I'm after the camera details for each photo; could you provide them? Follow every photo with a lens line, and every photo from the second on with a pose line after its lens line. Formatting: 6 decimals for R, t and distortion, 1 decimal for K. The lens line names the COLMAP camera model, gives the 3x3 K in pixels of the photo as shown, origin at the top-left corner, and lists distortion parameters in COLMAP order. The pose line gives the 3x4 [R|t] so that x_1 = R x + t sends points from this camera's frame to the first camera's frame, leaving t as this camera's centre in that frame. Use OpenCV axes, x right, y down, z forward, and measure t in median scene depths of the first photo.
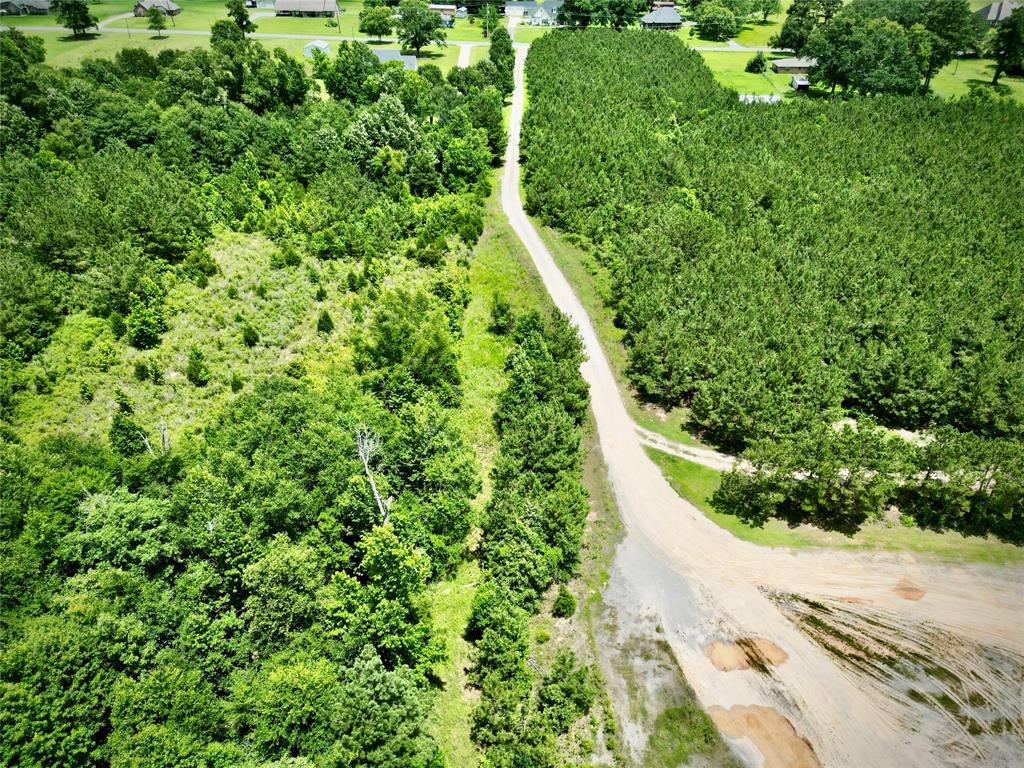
lens RADIAL K [[718.1, 0, 512.4], [0, 718.1, 384.7], [0, 0, 1]] dist [0.033746, -0.014125]
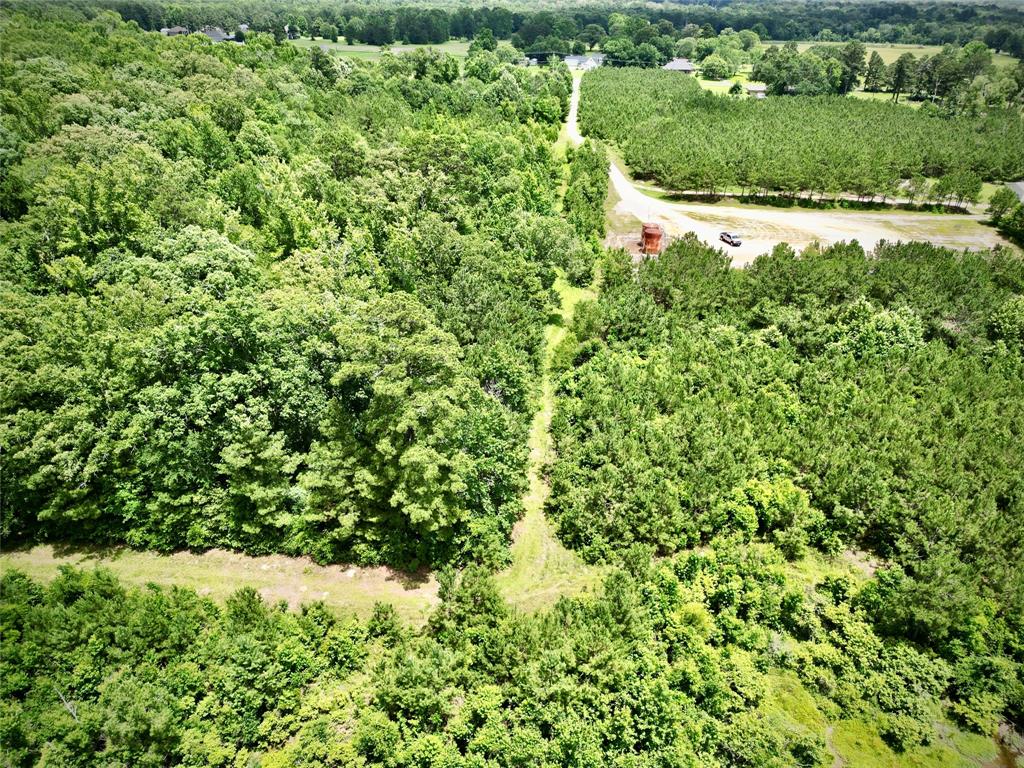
lens RADIAL K [[718.1, 0, 512.4], [0, 718.1, 385.1], [0, 0, 1]] dist [0.033746, -0.014125]
pose [[0.997971, 0.040841, -0.048852, -0.037080], [-0.045706, 0.993631, -0.103000, 0.543881], [0.044334, 0.105024, 0.993481, -0.698189]]
